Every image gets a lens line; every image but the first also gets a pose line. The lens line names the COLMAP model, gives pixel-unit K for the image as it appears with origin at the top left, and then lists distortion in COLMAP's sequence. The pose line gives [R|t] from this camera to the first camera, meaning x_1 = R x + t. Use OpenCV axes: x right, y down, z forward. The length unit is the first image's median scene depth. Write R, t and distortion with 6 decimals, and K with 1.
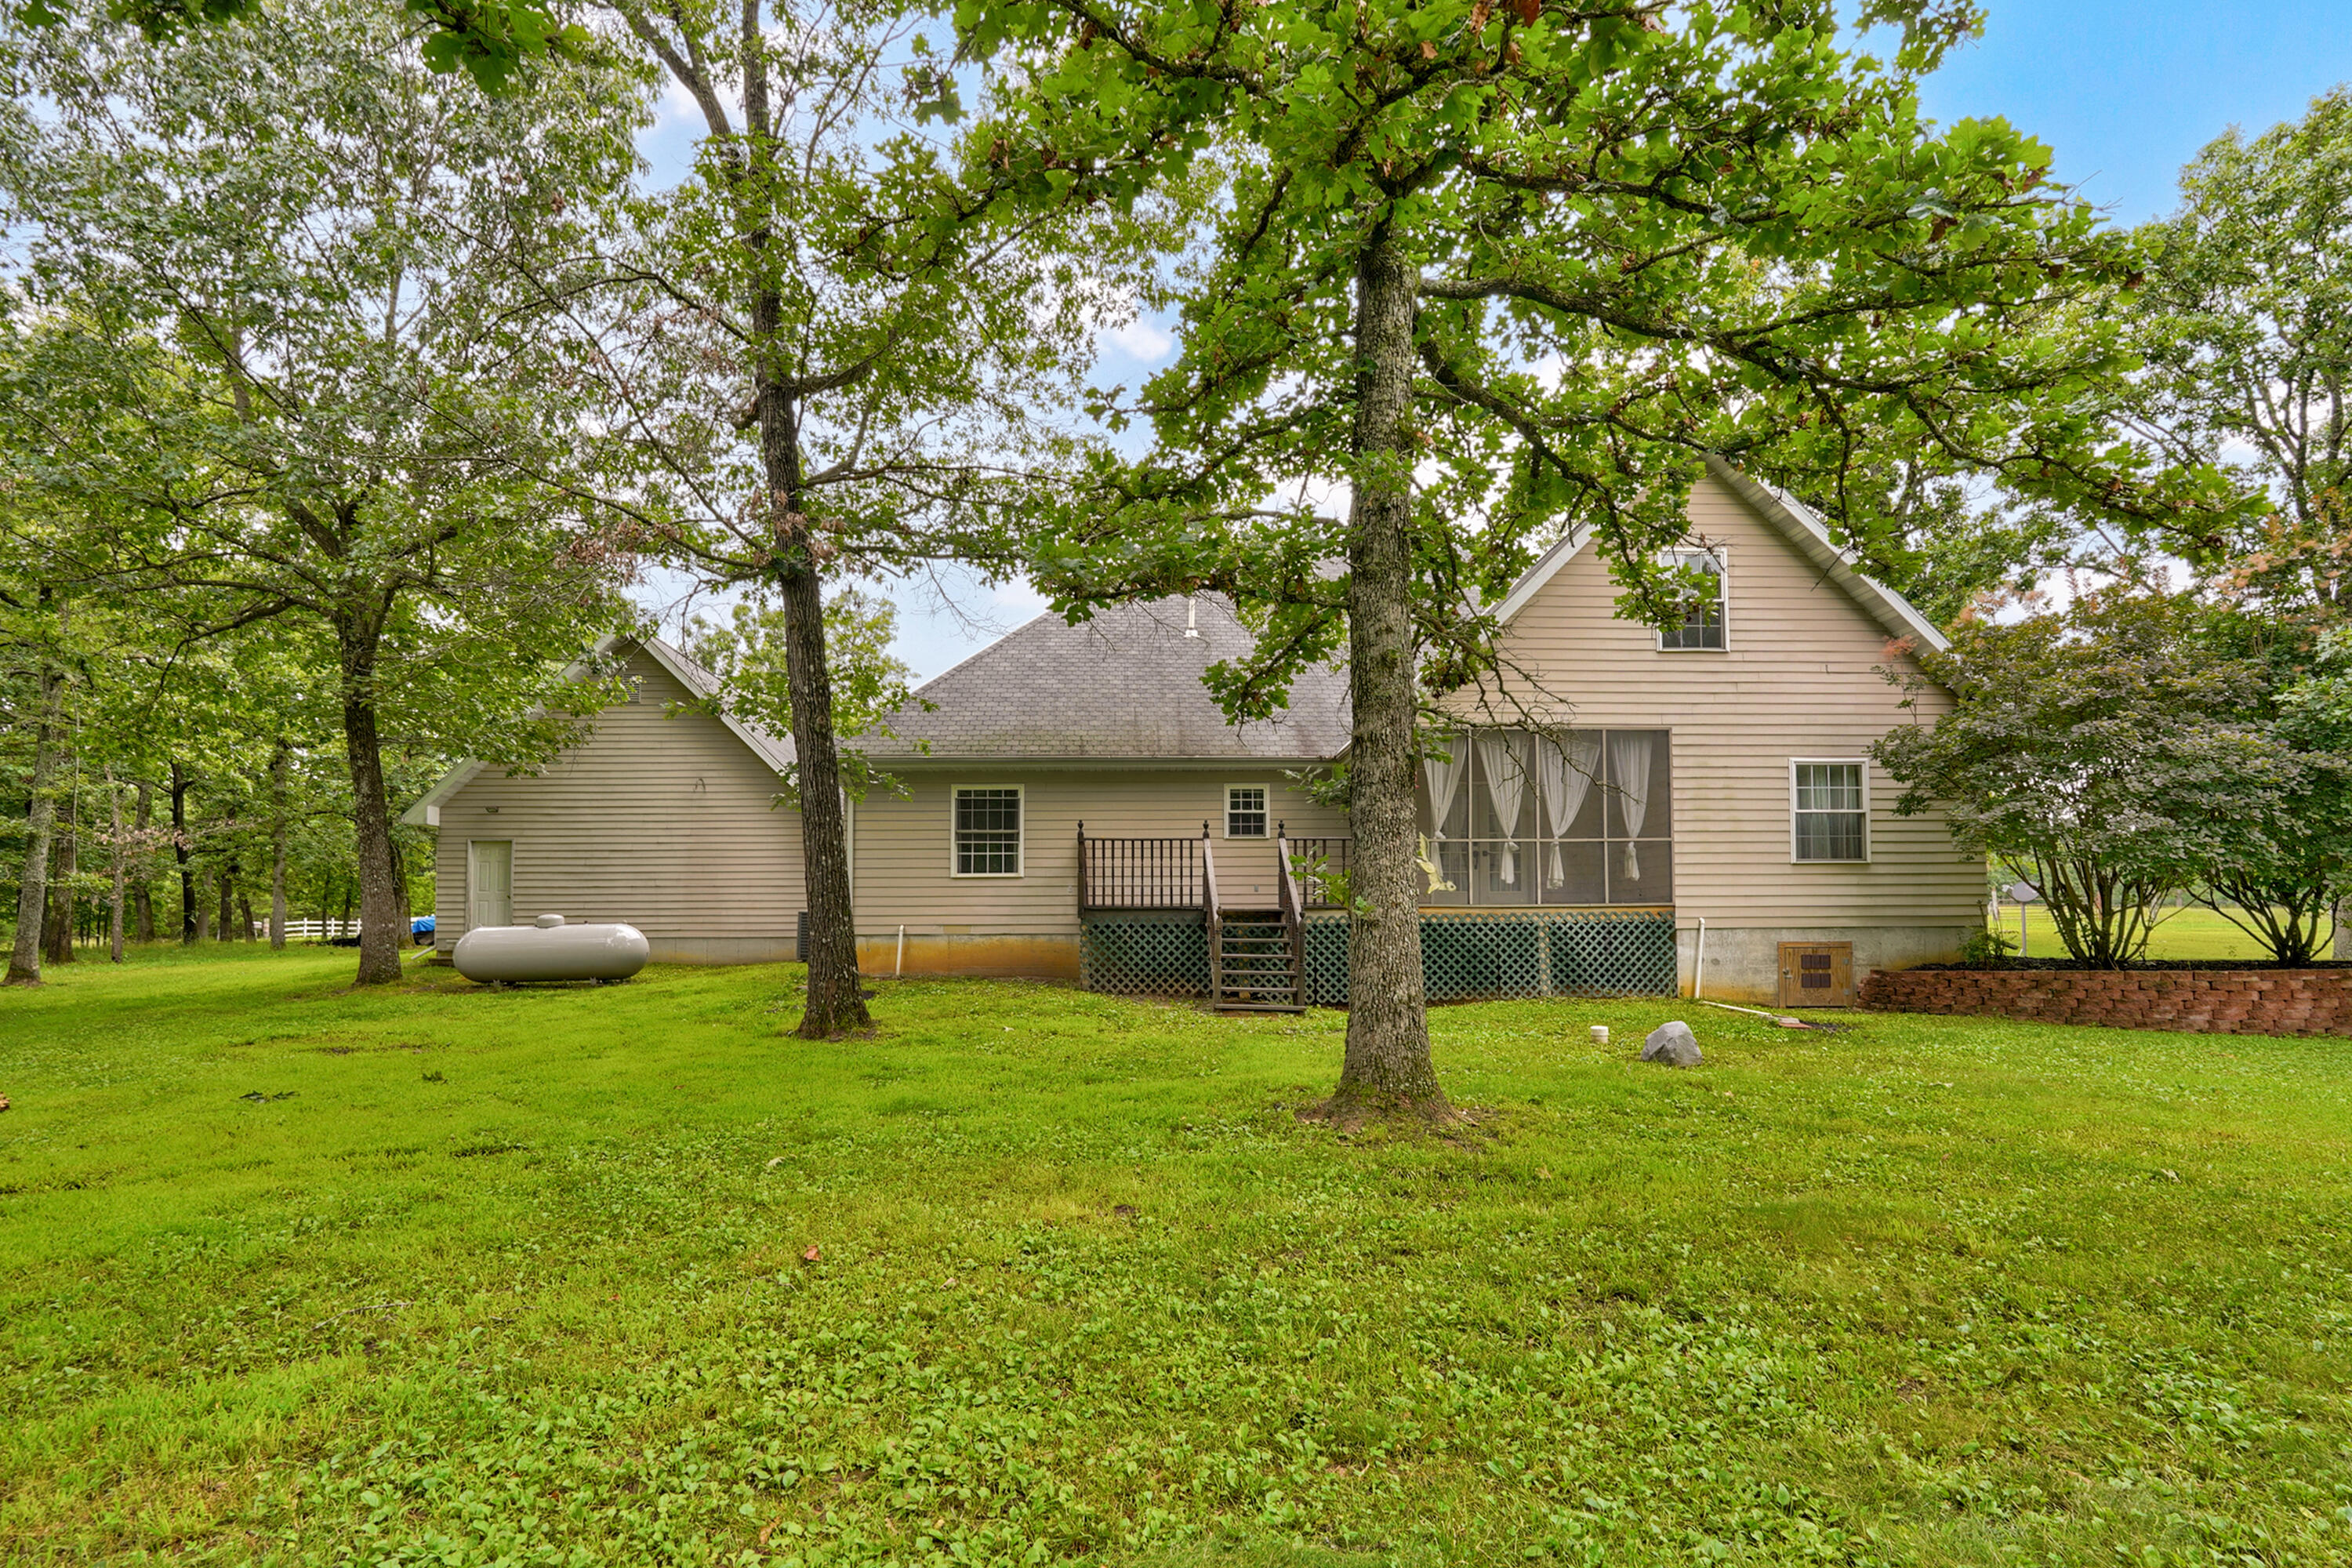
lens RADIAL K [[1068.8, 0, 1176.0], [0, 1068.8, 784.0], [0, 0, 1]] dist [0.001512, 0.000200]
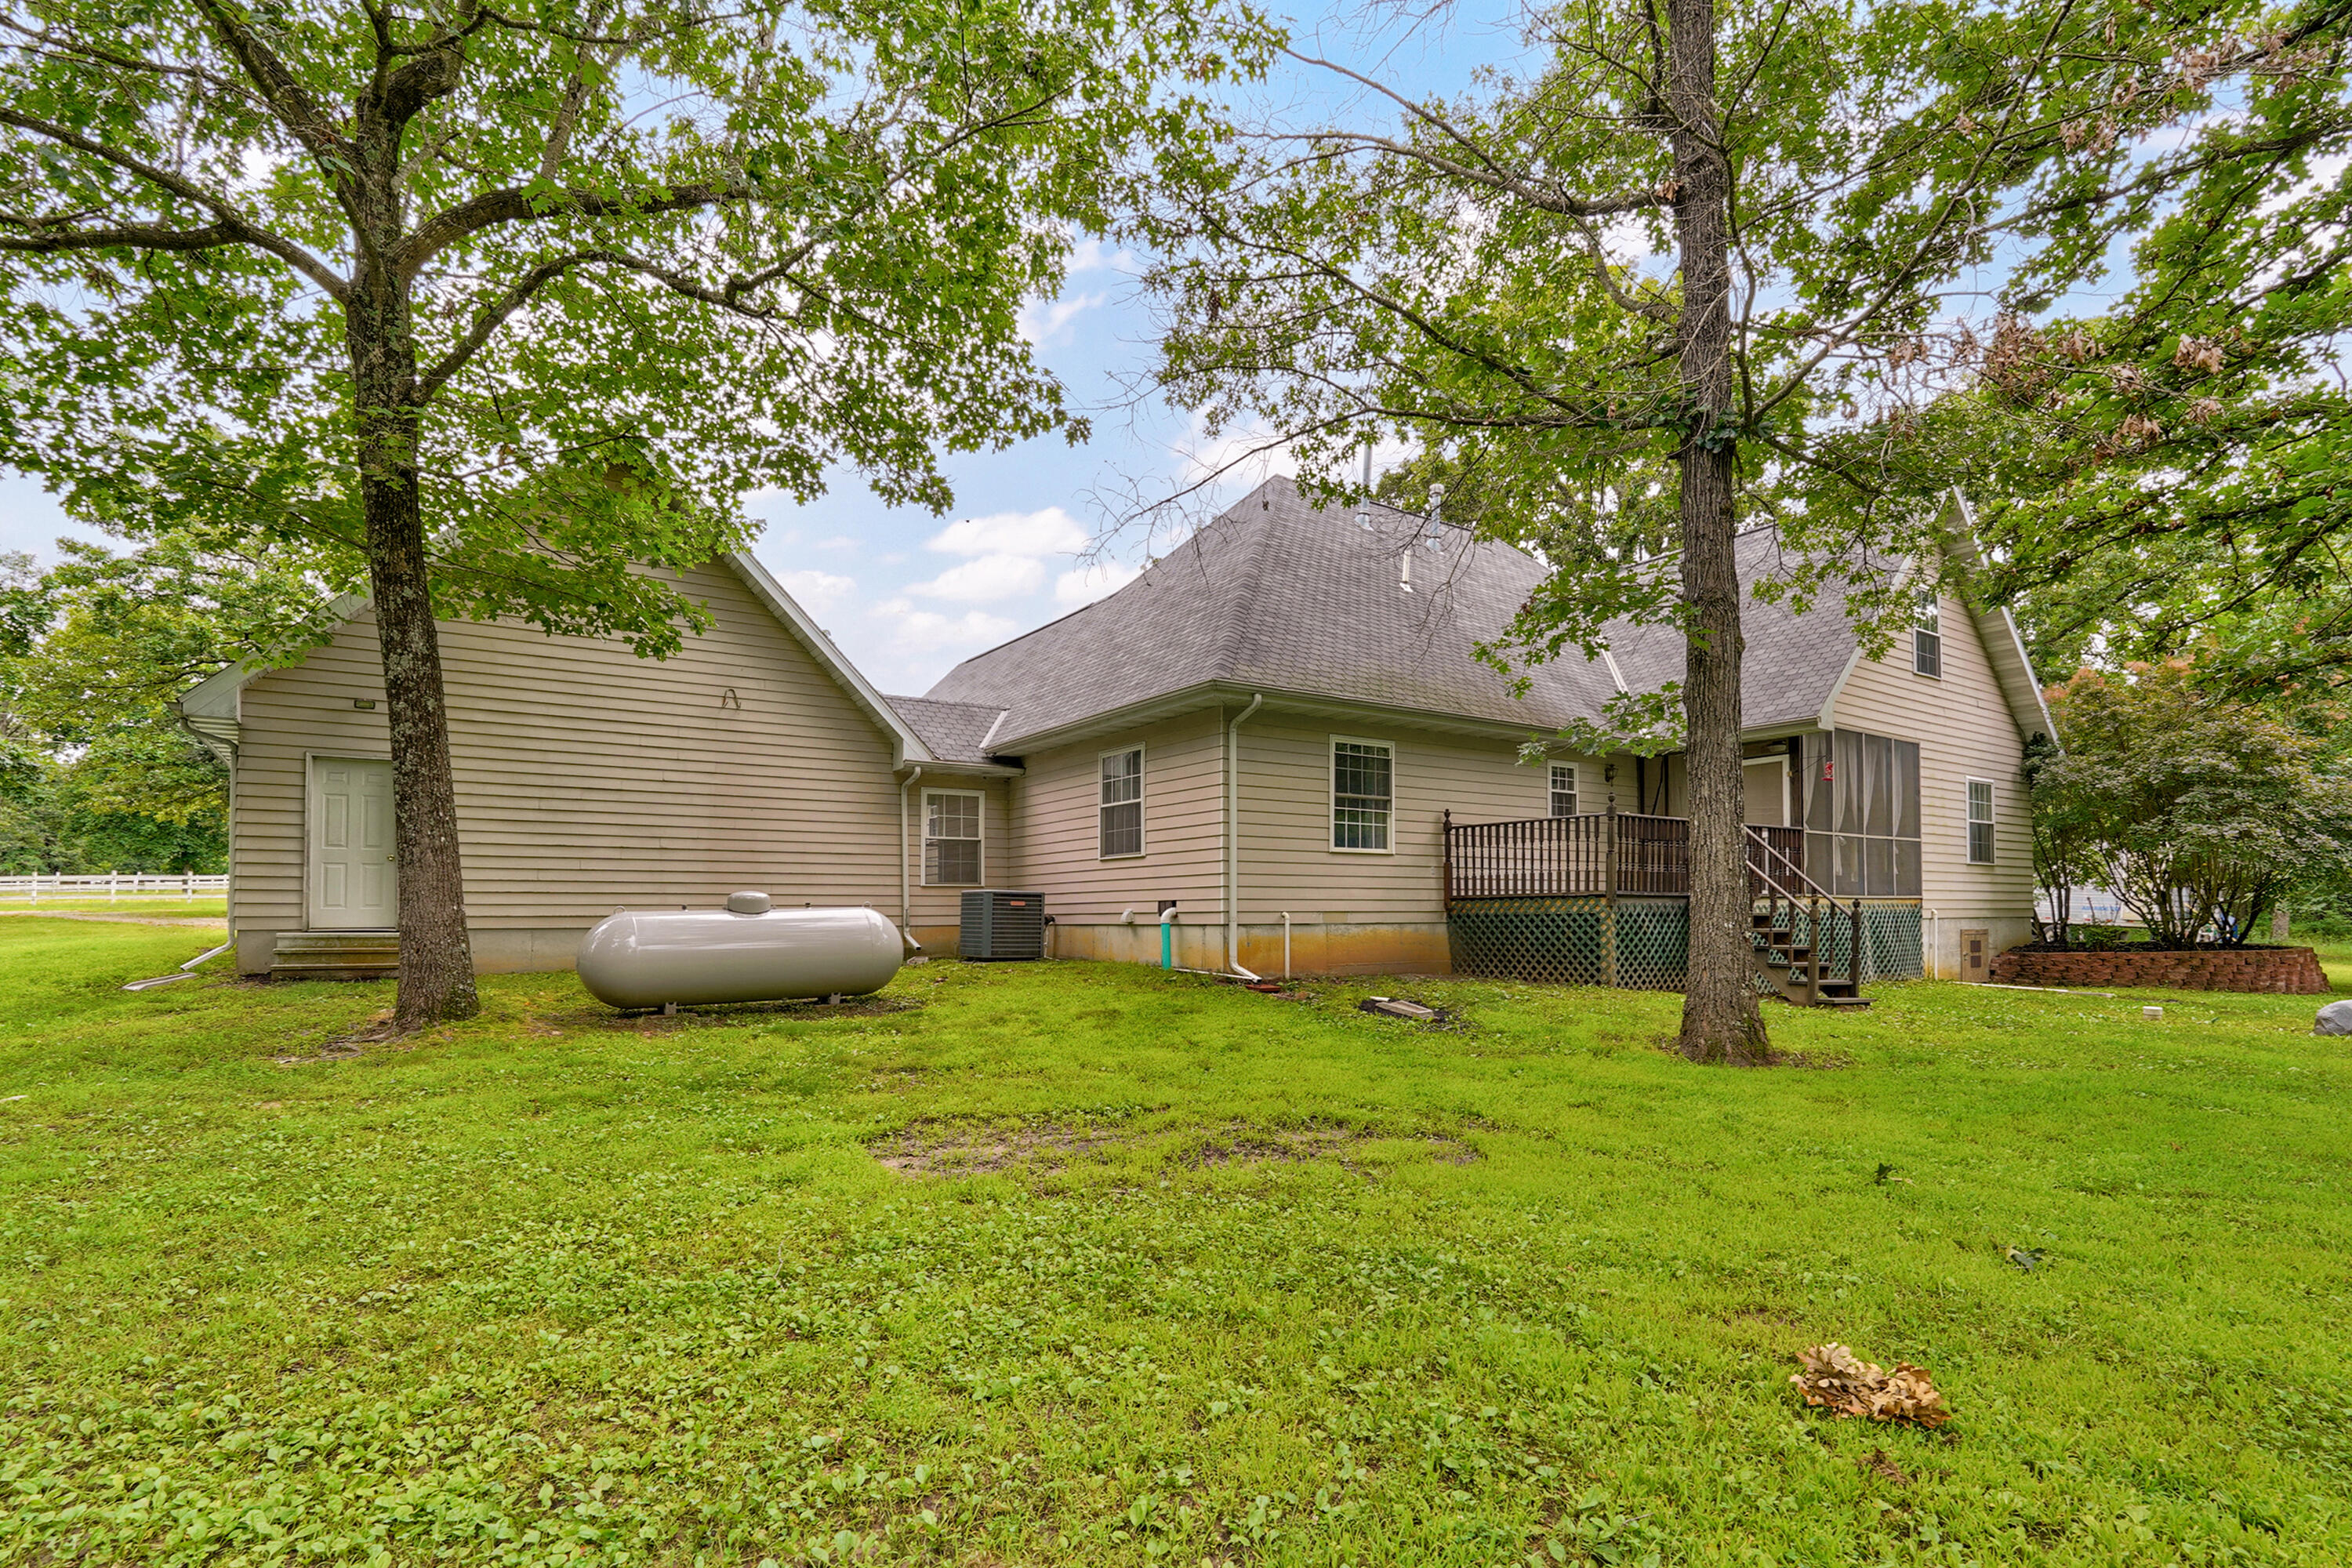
lens RADIAL K [[1068.8, 0, 1176.0], [0, 1068.8, 784.0], [0, 0, 1]] dist [0.001512, 0.000200]
pose [[0.854375, 0.065941, 0.515456, -0.713887], [-0.074530, 0.997211, -0.004036, 0.048892], [-0.514284, -0.034969, 0.856907, 0.380573]]
